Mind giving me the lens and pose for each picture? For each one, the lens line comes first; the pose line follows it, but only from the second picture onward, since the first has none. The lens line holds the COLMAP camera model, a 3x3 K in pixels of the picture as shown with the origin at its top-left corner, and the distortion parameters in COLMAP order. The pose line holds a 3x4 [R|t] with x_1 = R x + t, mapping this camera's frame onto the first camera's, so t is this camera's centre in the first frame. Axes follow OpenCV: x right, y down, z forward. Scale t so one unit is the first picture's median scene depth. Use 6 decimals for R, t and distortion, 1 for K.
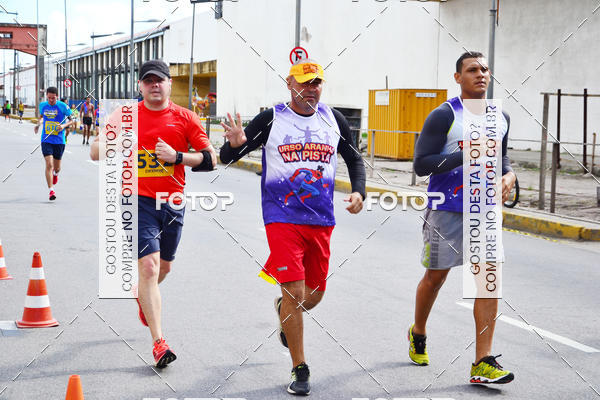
lens RADIAL K [[1227.8, 0, 300.0], [0, 1227.8, 200.0], [0, 0, 1]] dist [0.002041, 0.519959]
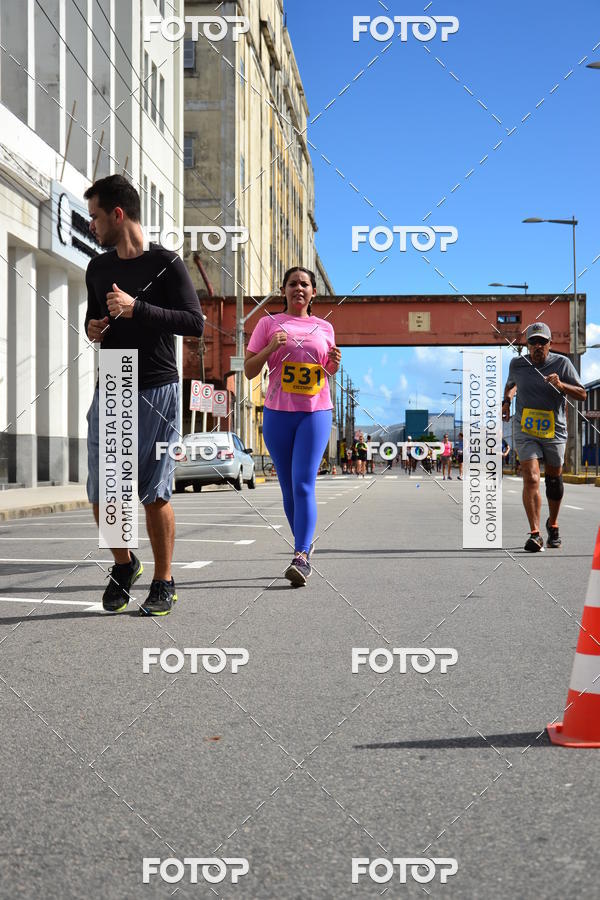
lens RADIAL K [[1335.3, 0, 338.9], [0, 1335.3, 446.5], [0, 0, 1]] dist [-0.008966, 0.095318]
pose [[0.940027, -0.024155, -0.340245, -0.113756], [-0.007546, 0.995773, -0.091541, -0.026260], [0.341018, 0.088618, 0.935871, 0.444400]]
